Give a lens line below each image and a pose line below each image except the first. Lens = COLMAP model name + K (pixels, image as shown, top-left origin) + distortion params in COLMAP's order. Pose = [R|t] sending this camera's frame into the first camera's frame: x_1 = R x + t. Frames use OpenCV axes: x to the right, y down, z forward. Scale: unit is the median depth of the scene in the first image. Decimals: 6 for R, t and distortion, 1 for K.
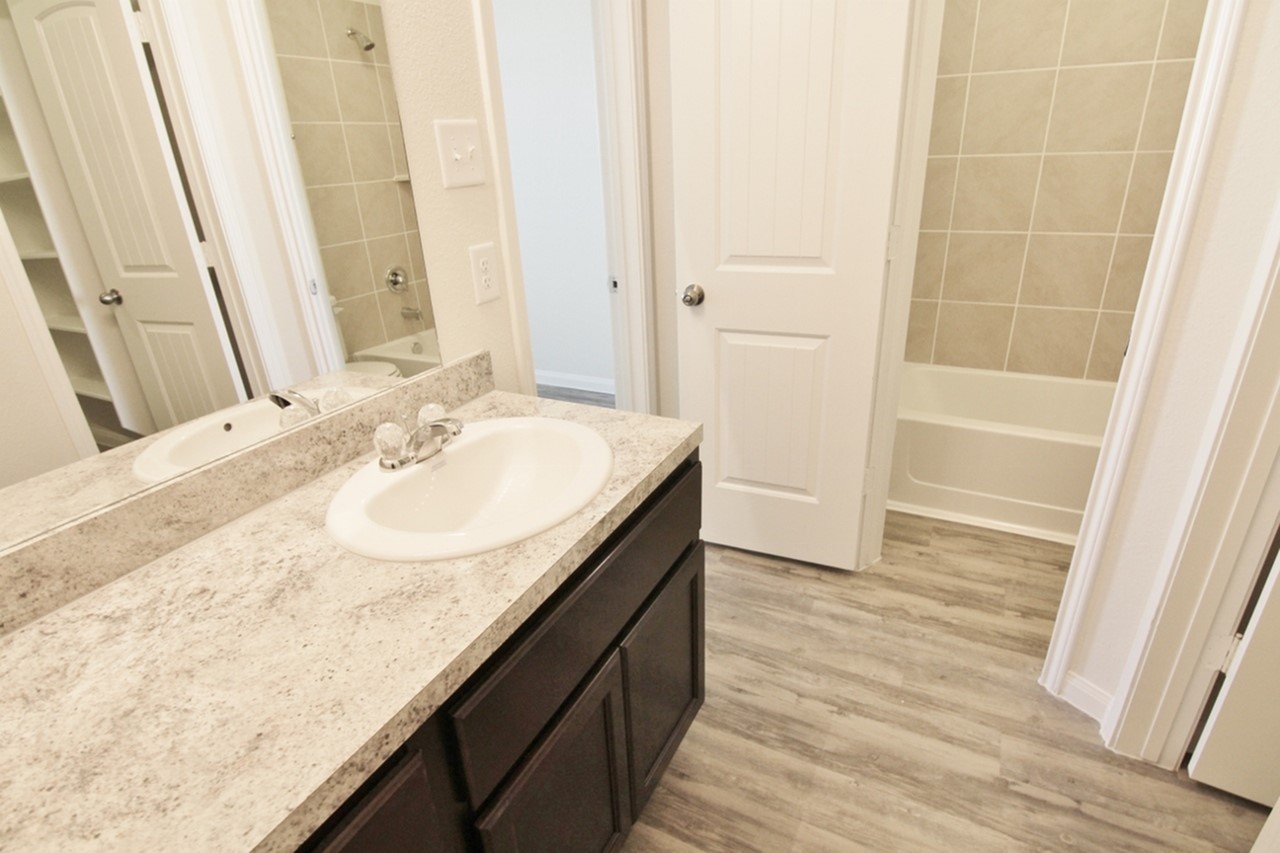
lens RADIAL K [[651.1, 0, 637.7], [0, 651.1, 430.2], [0, 0, 1]] dist [-0.006436, -0.010674]
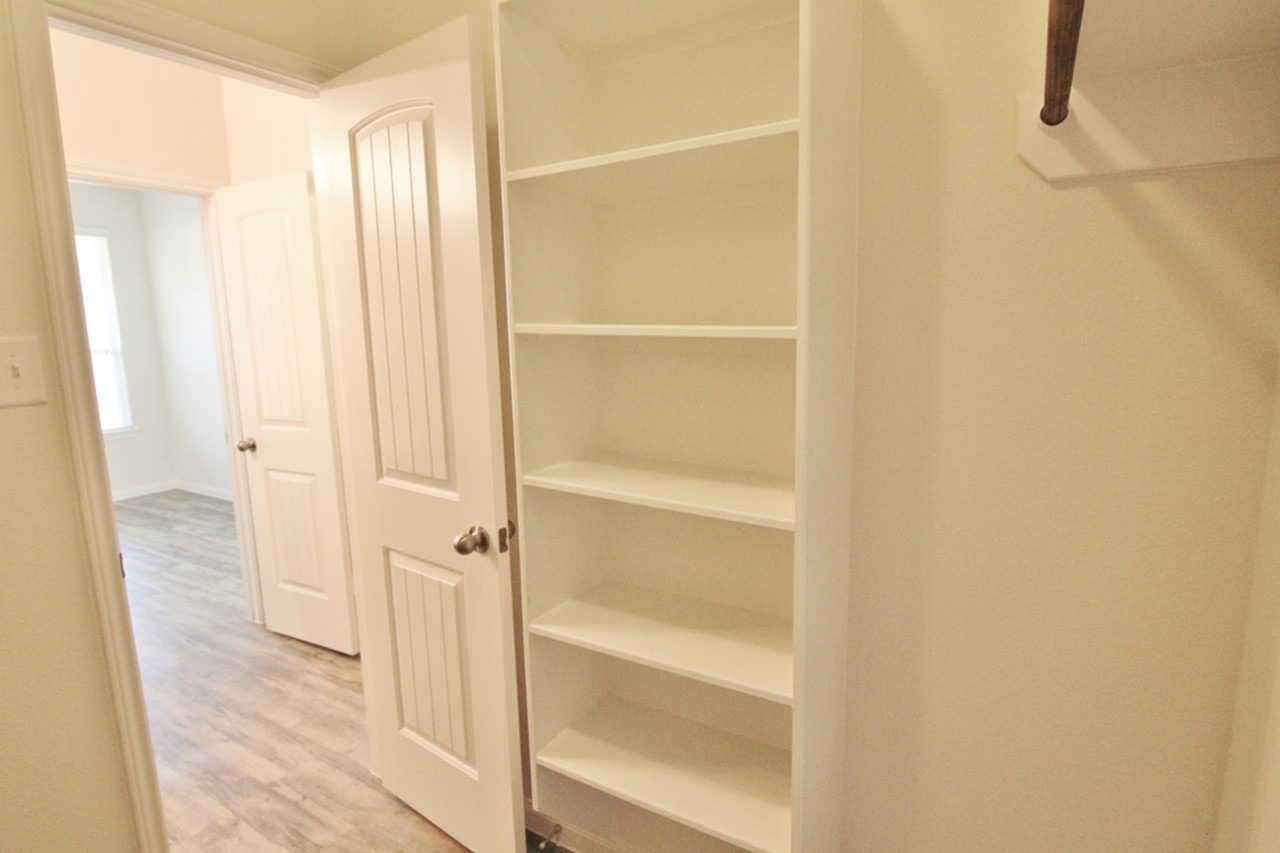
lens RADIAL K [[651.1, 0, 640.8], [0, 651.1, 426.0], [0, 0, 1]] dist [-0.006436, -0.010674]
pose [[0.997884, 0.030899, -0.057214, 1.012741], [-0.044963, 0.963516, -0.263849, 0.094558], [0.046974, 0.265863, 0.962866, -0.364479]]
